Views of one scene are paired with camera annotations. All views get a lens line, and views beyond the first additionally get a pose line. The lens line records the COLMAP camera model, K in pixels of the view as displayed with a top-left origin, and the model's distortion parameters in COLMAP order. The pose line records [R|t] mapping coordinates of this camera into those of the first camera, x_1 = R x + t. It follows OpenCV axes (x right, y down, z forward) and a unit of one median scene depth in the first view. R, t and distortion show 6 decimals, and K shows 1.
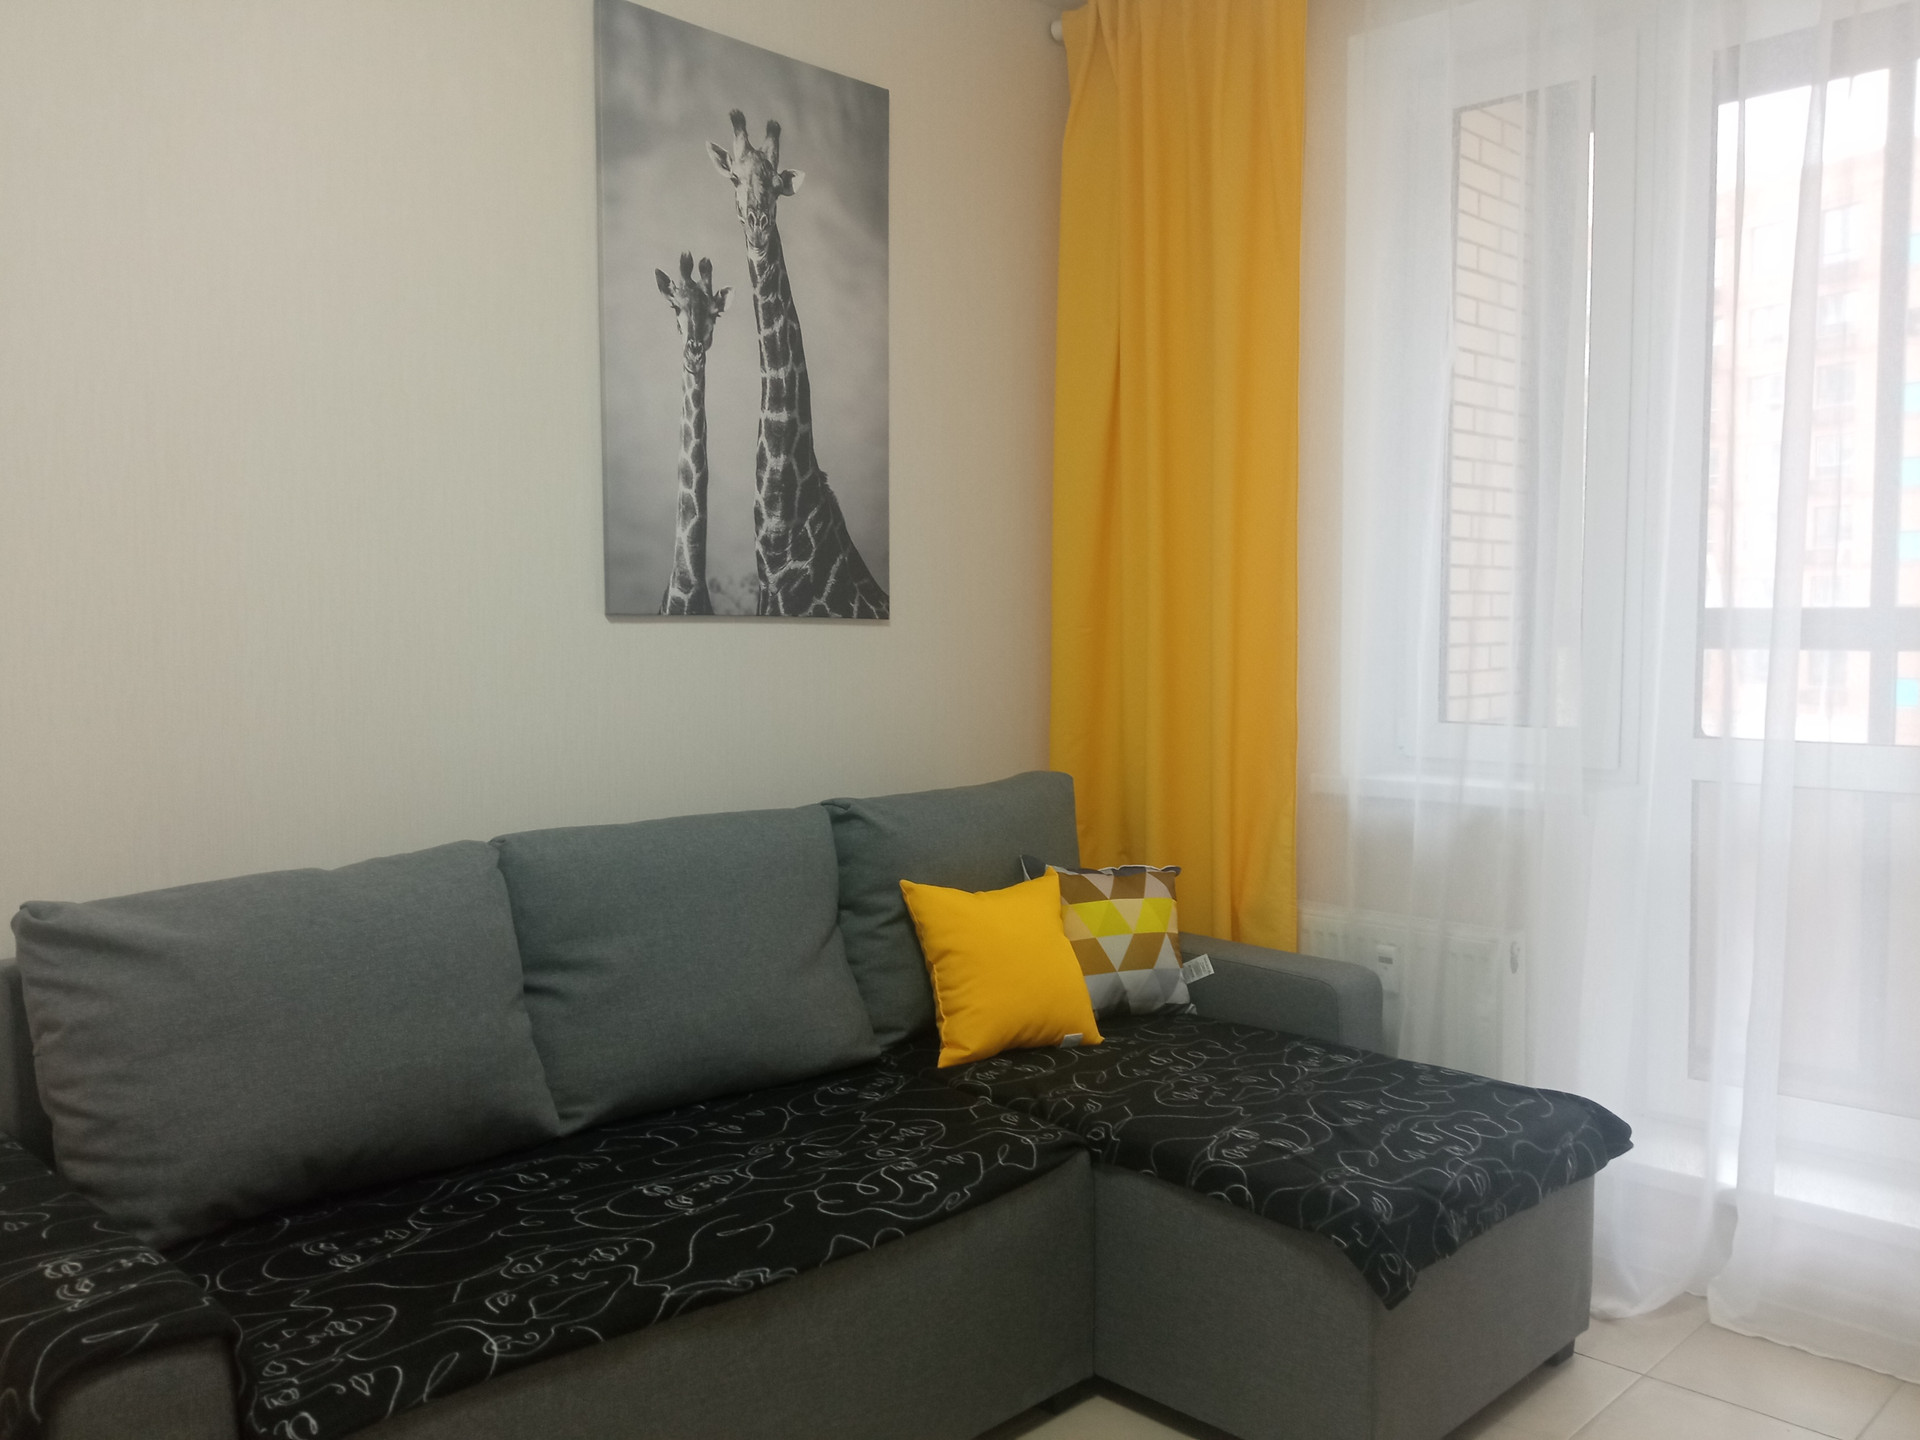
lens RADIAL K [[1536.1, 0, 936.9], [0, 1536.1, 718.7], [0, 0, 1]] dist [0.102429, -0.201328]
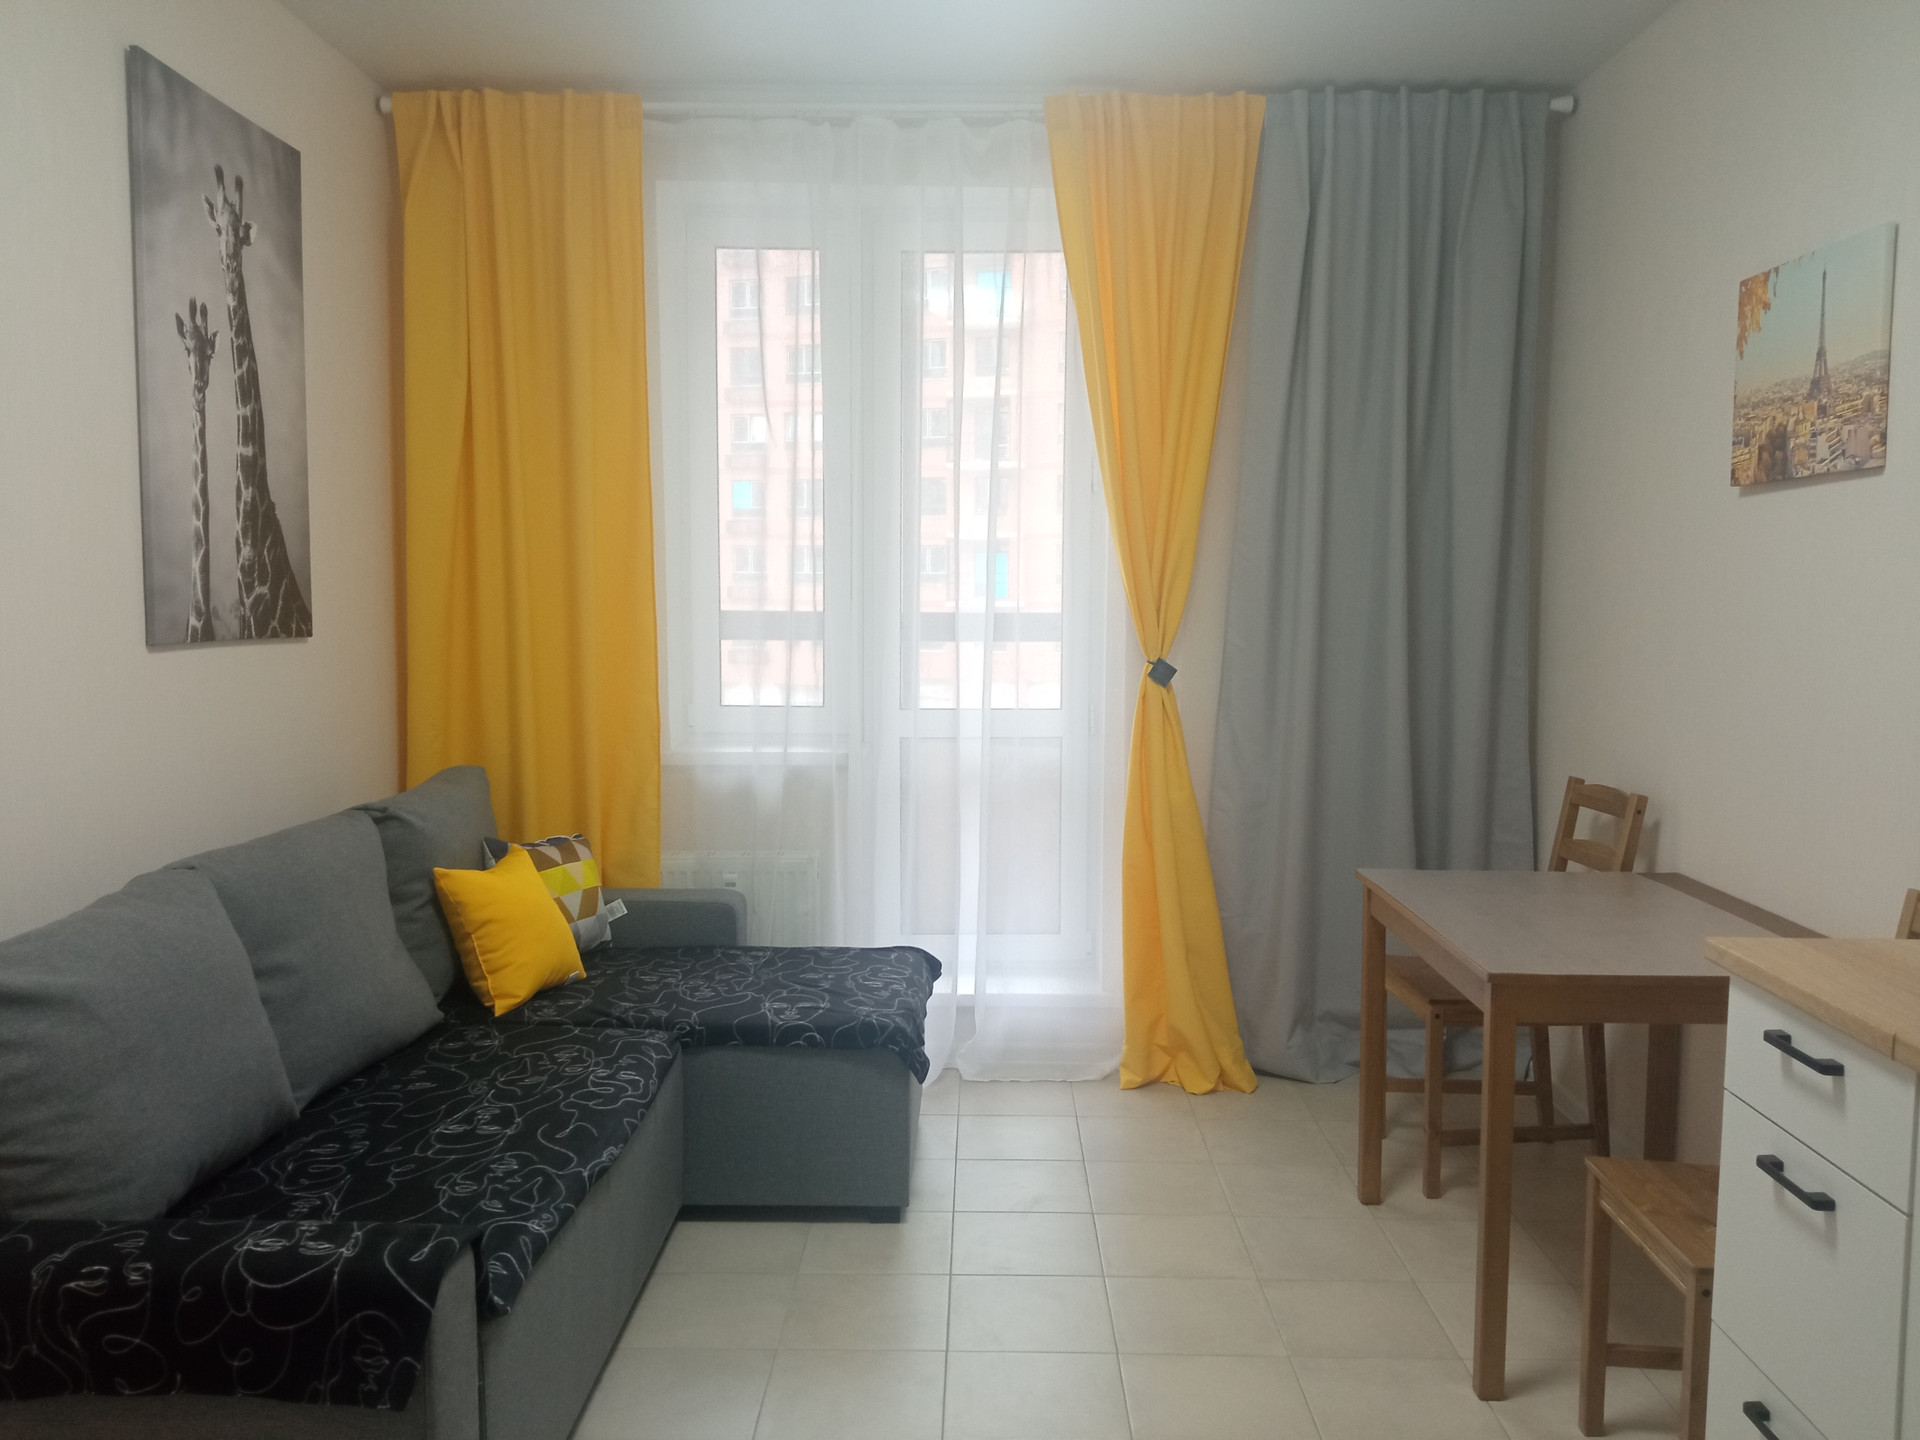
lens RADIAL K [[1528.0, 0, 956.7], [0, 1528.0, 713.2], [0, 0, 1]] dist [0.100511, -0.184008]
pose [[0.723669, -0.053494, 0.688071, -0.516950], [0.039220, 0.998568, 0.036385, -0.037412], [-0.689032, 0.000656, 0.724730, -0.113060]]
